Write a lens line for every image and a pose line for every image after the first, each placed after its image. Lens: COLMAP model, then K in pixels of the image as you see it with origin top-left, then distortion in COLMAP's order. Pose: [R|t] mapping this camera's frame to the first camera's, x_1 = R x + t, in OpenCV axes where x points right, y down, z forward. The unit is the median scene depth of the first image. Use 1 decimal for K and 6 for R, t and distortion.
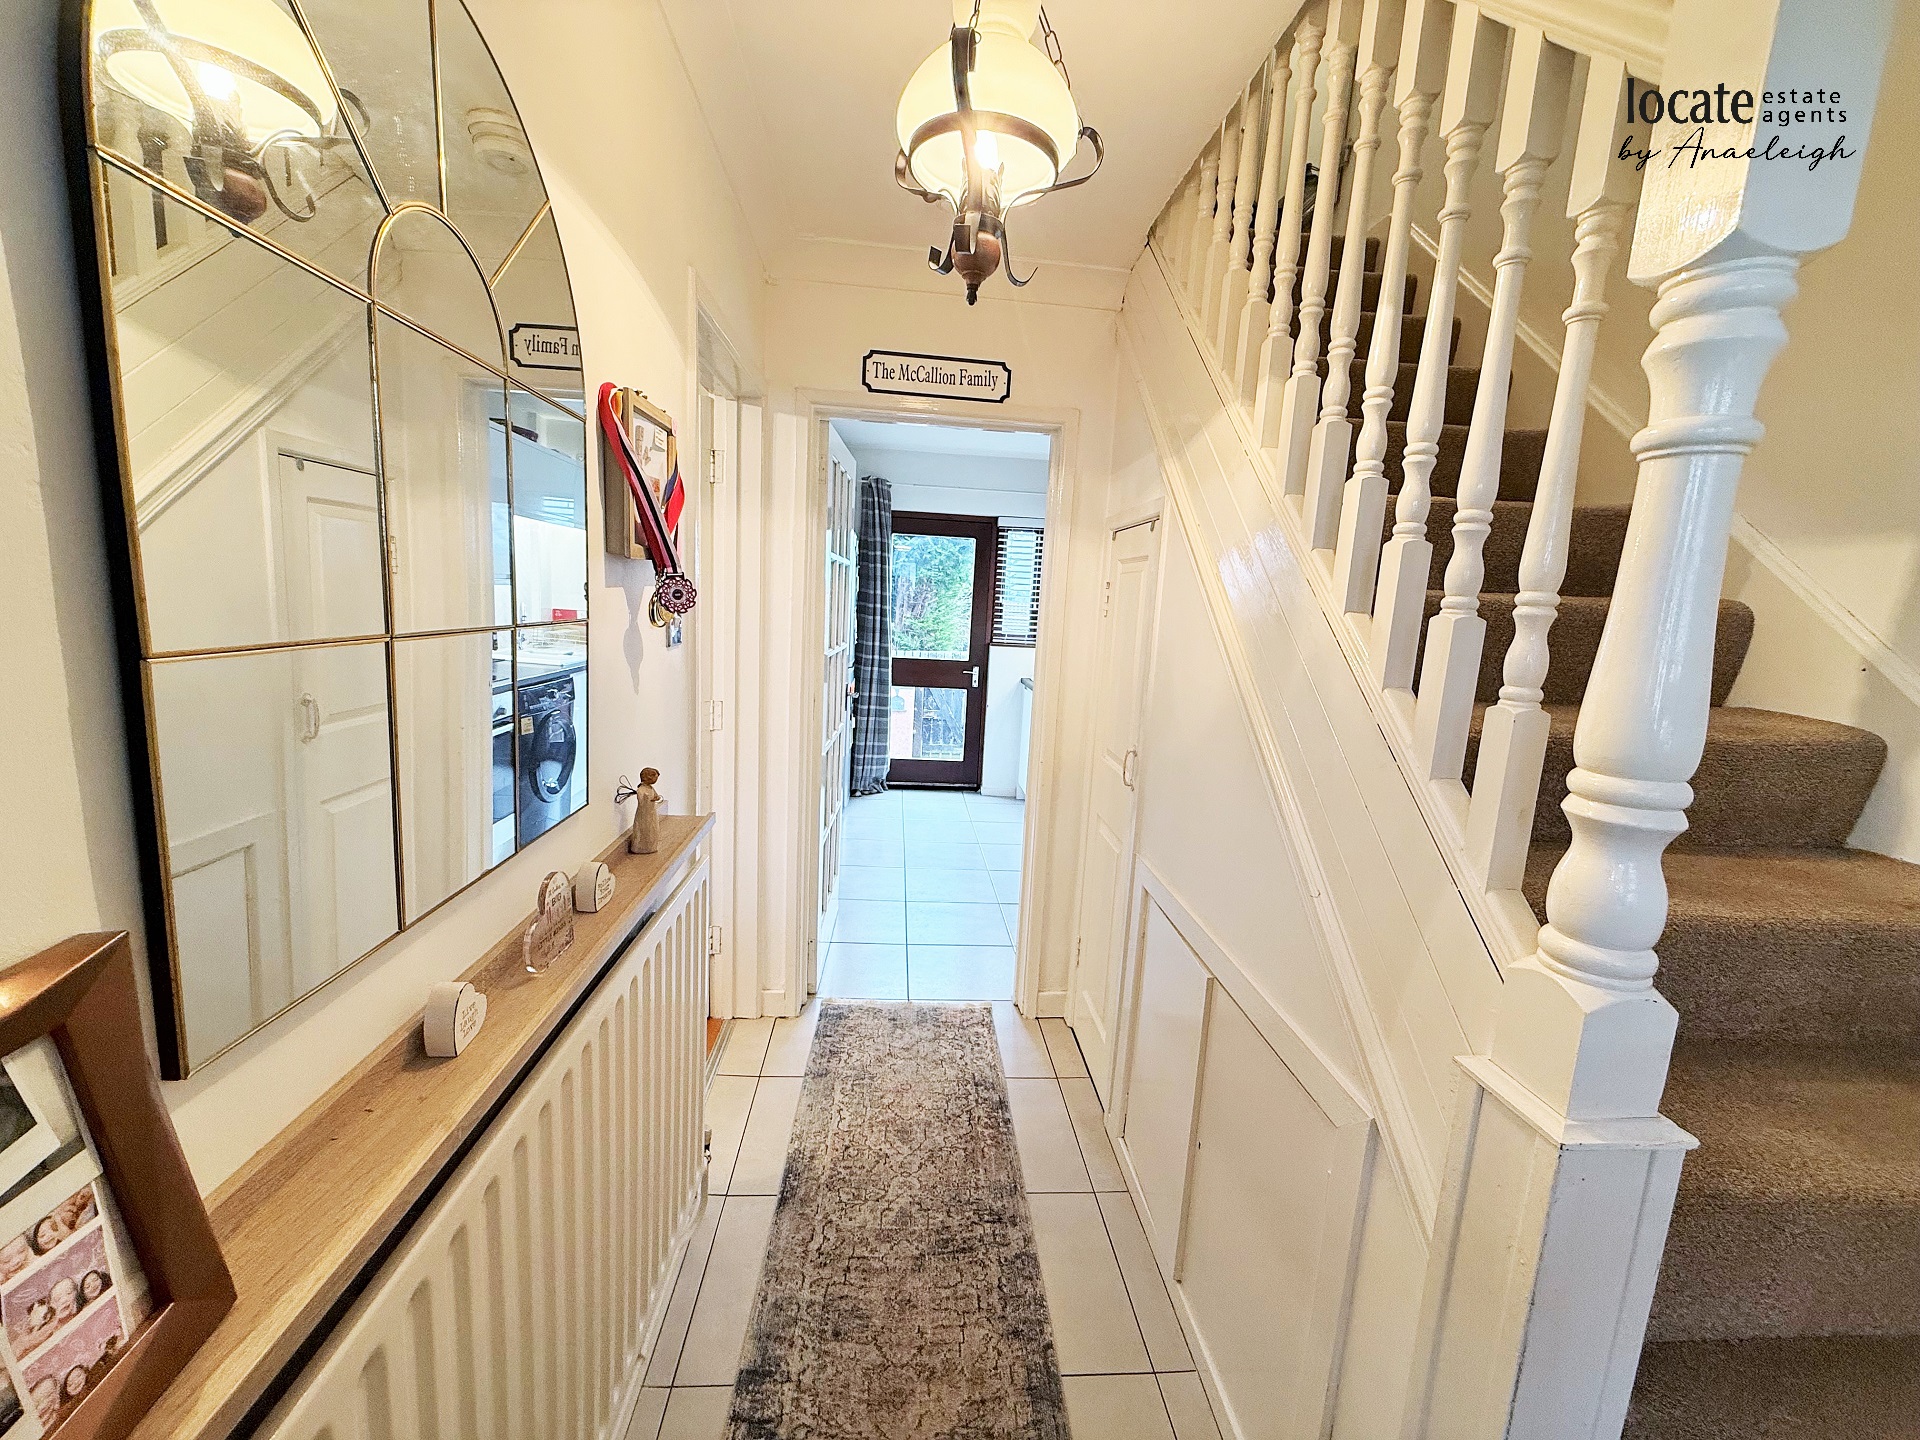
lens RADIAL K [[760.6, 0, 955.2], [0, 760.6, 718.0], [0, 0, 1]] dist [0.000646, -0.000698]
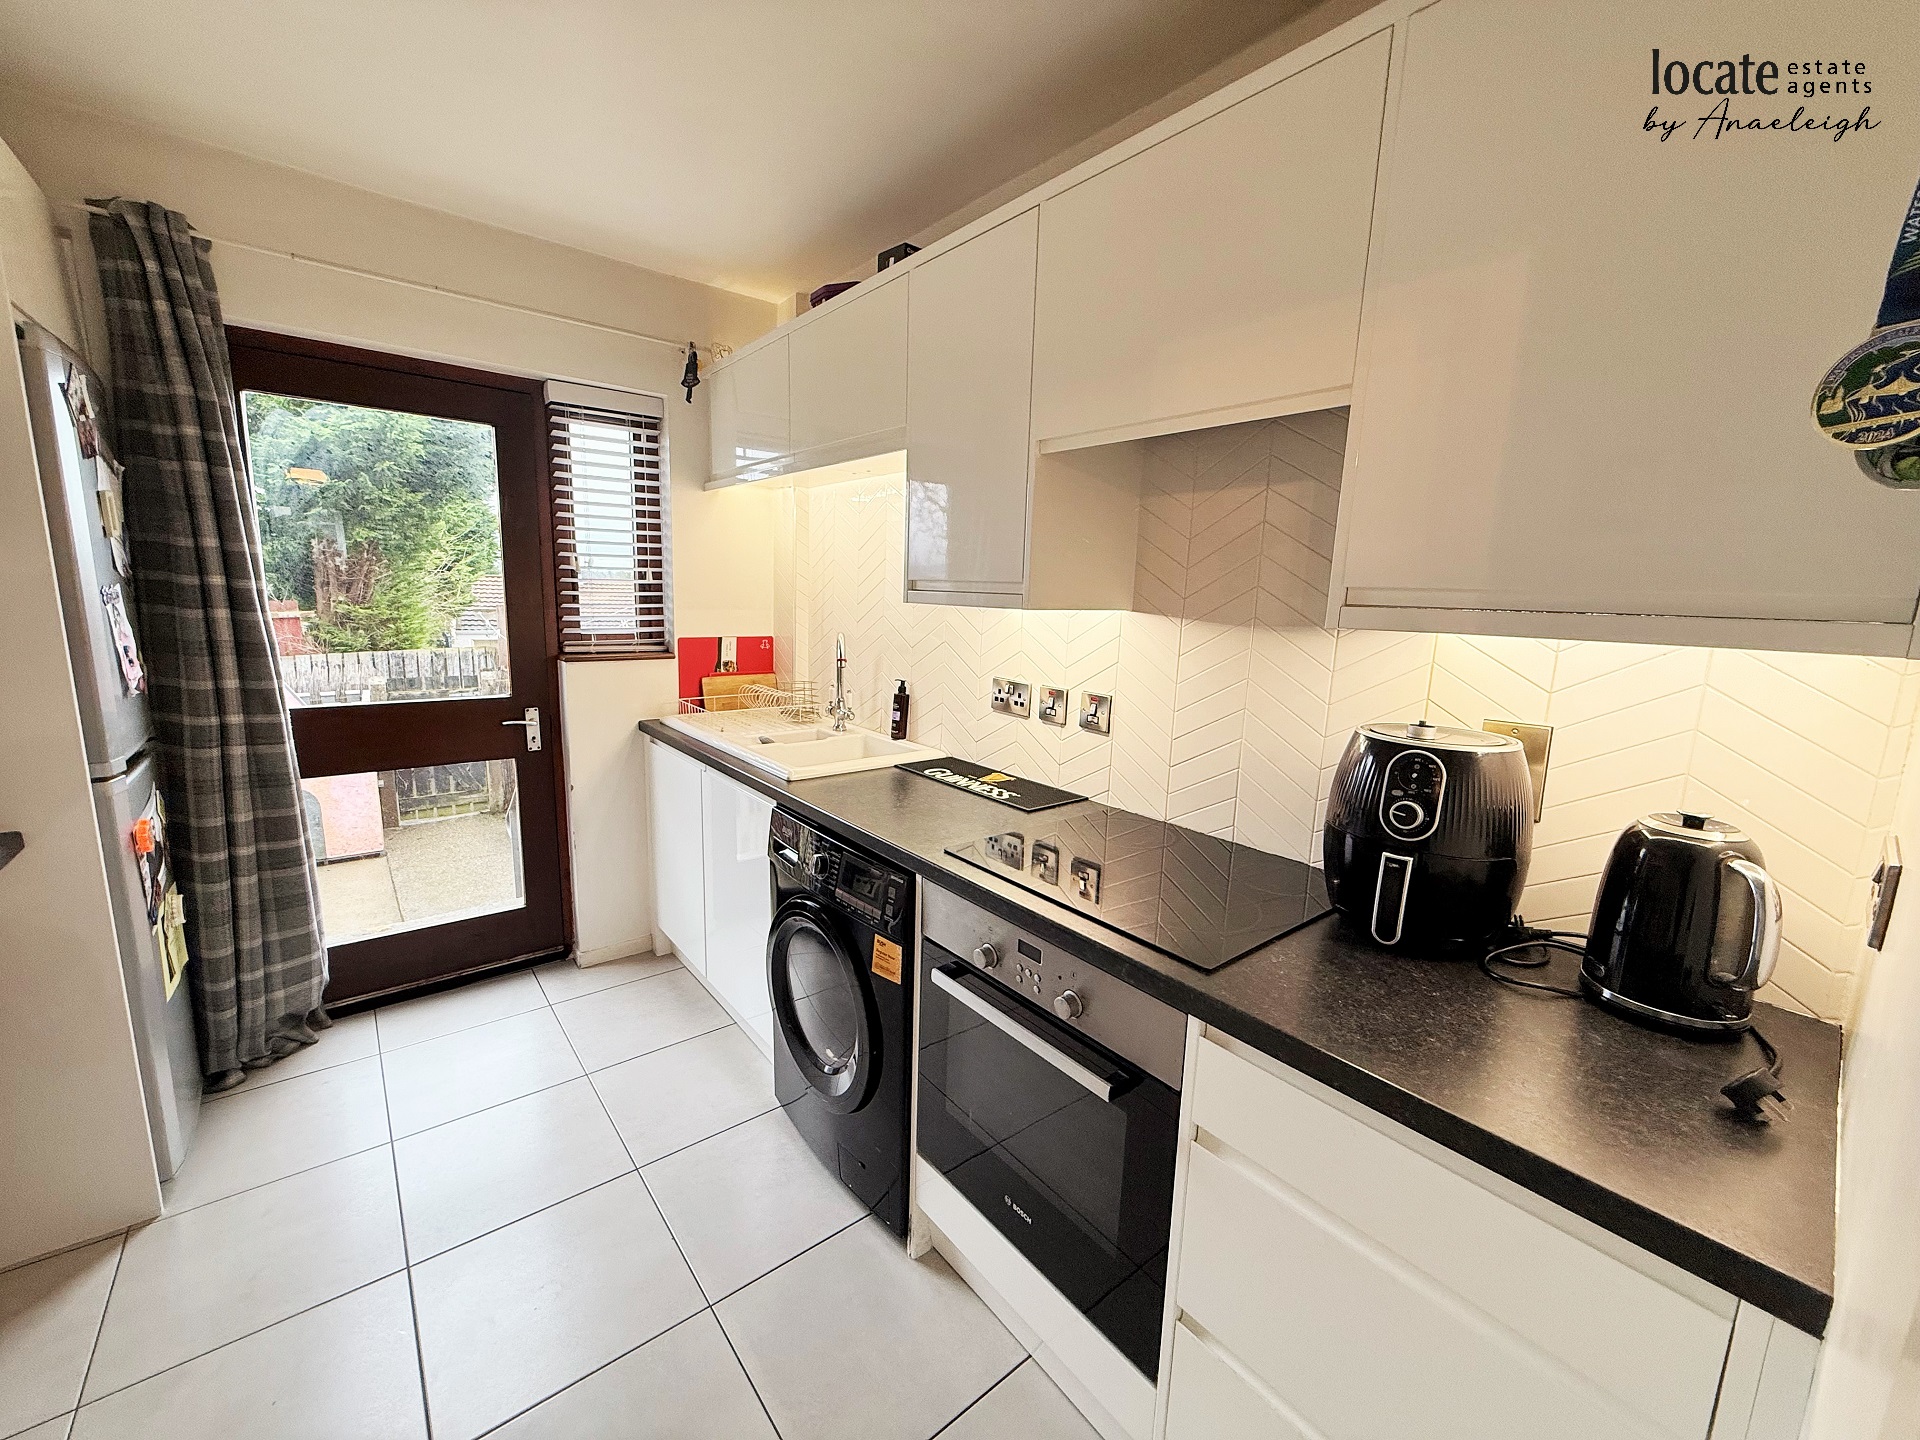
lens RADIAL K [[760.6, 0, 960.9], [0, 760.6, 726.0], [0, 0, 1]] dist [0.000646, -0.000698]
pose [[0.814589, -0.124009, 0.566627, -0.024421], [0.094868, 0.992208, 0.080765, -0.070605], [-0.572227, -0.012036, 0.820007, 0.474608]]
